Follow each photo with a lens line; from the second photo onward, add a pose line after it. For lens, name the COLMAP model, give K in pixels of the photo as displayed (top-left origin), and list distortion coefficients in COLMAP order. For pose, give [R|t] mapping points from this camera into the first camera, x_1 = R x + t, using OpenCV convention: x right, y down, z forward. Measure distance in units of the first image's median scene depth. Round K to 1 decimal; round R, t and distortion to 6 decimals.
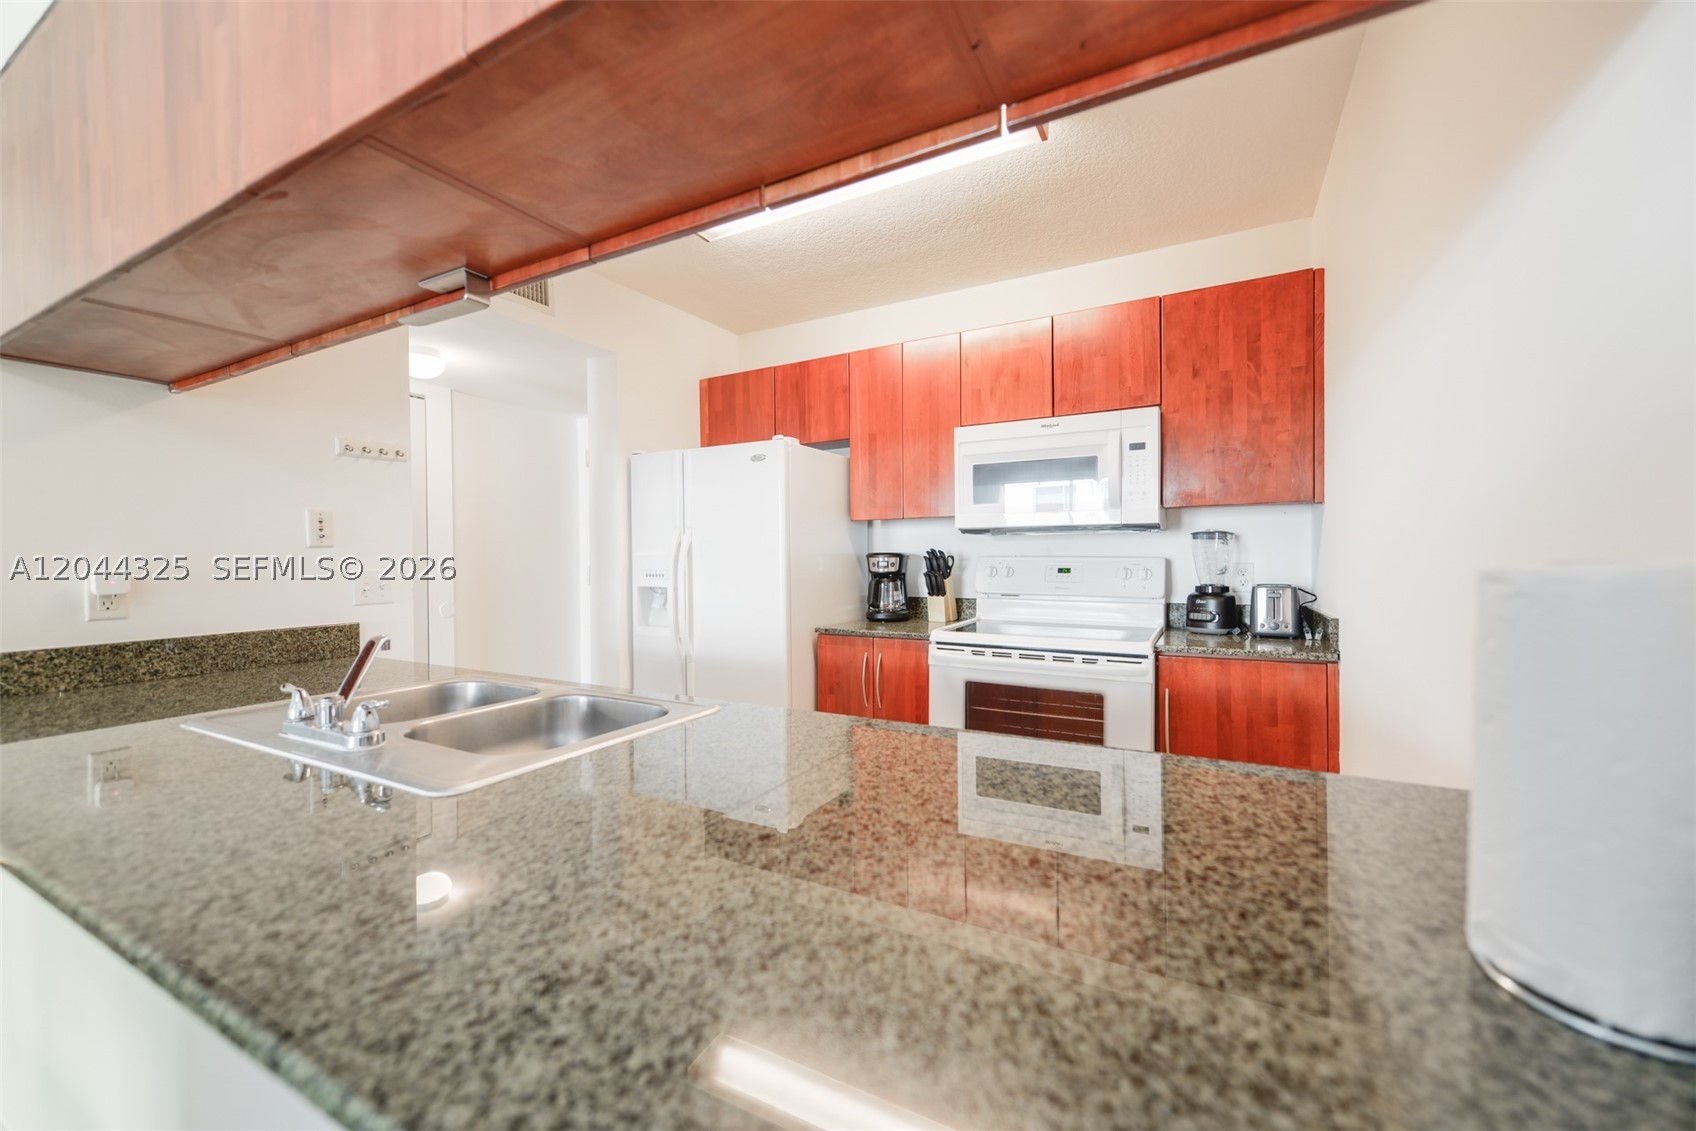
lens RADIAL K [[675.3, 0, 846.3], [0, 675.3, 565.8], [0, 0, 1]] dist [0.004761, -0.002227]
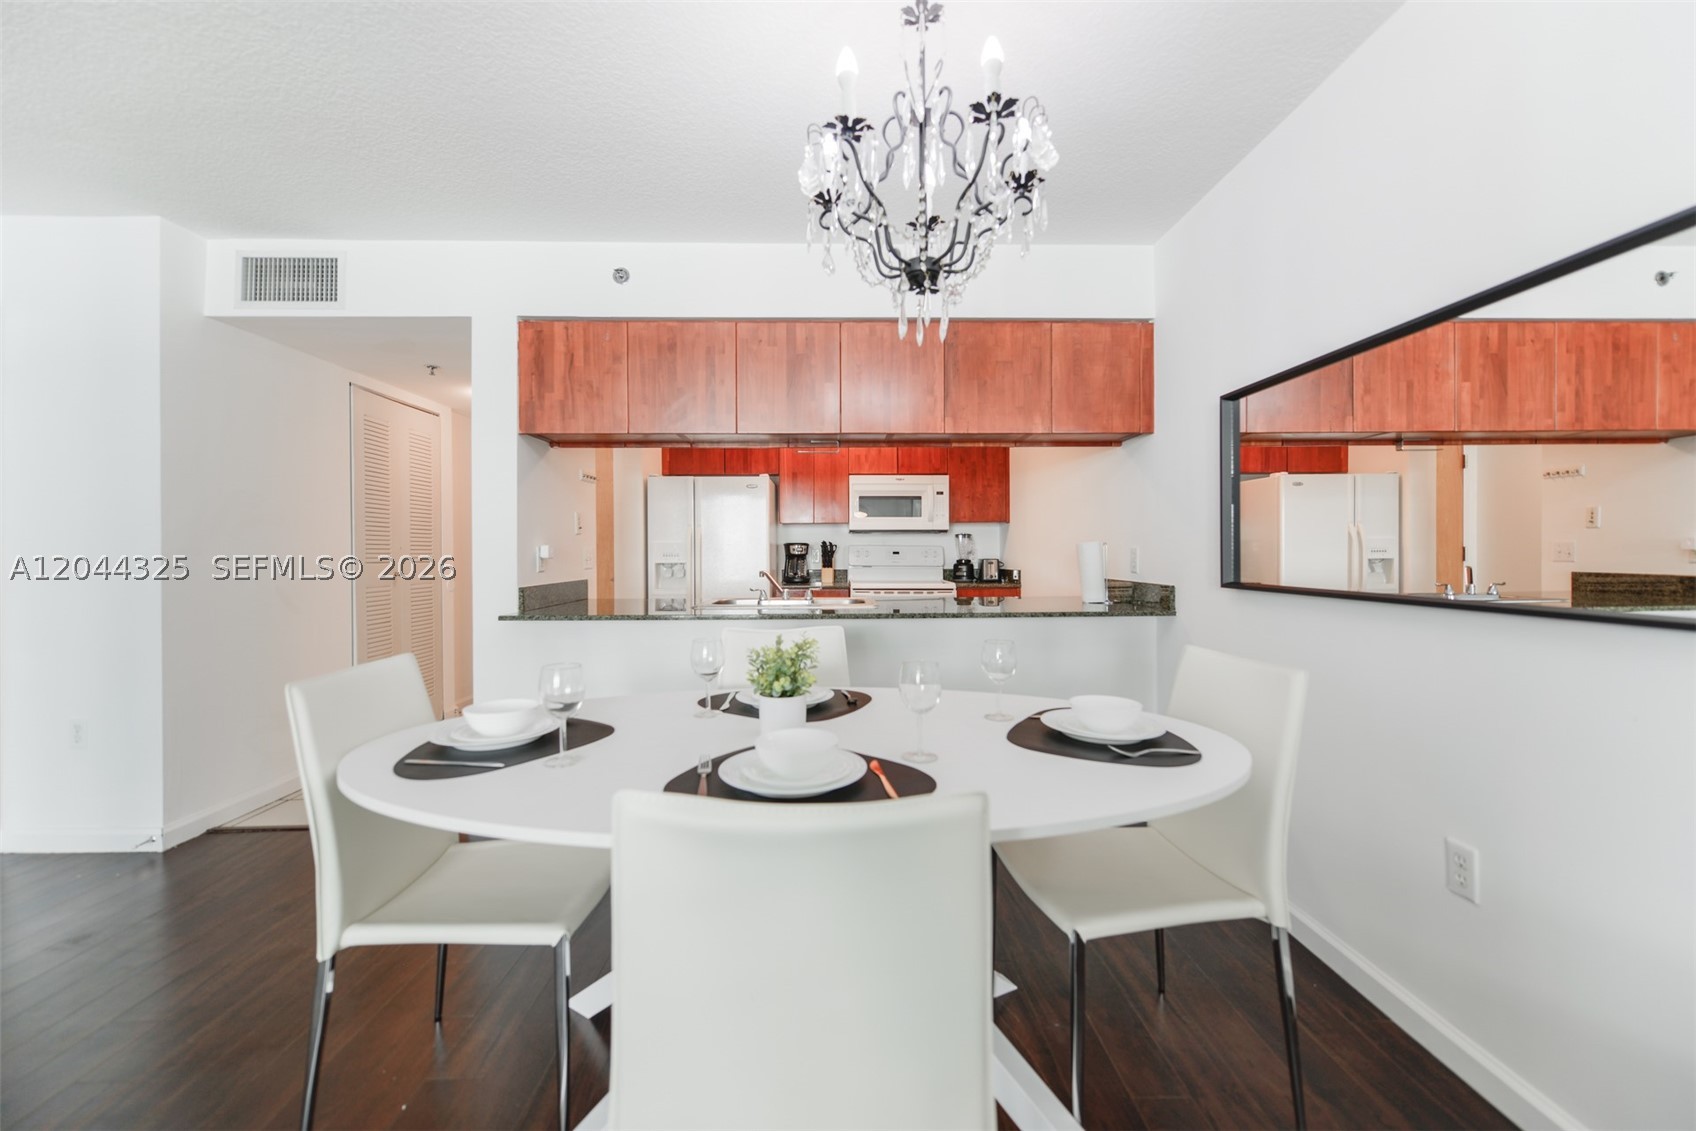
lens RADIAL K [[675.3, 0, 848.0], [0, 675.3, 557.8], [0, 0, 1]] dist [0.004761, -0.002227]
pose [[0.866183, 0.003097, 0.499718, -0.836612], [0.002769, 0.999936, -0.010997, 0.046137], [-0.499720, 0.010909, 0.866118, -0.656365]]
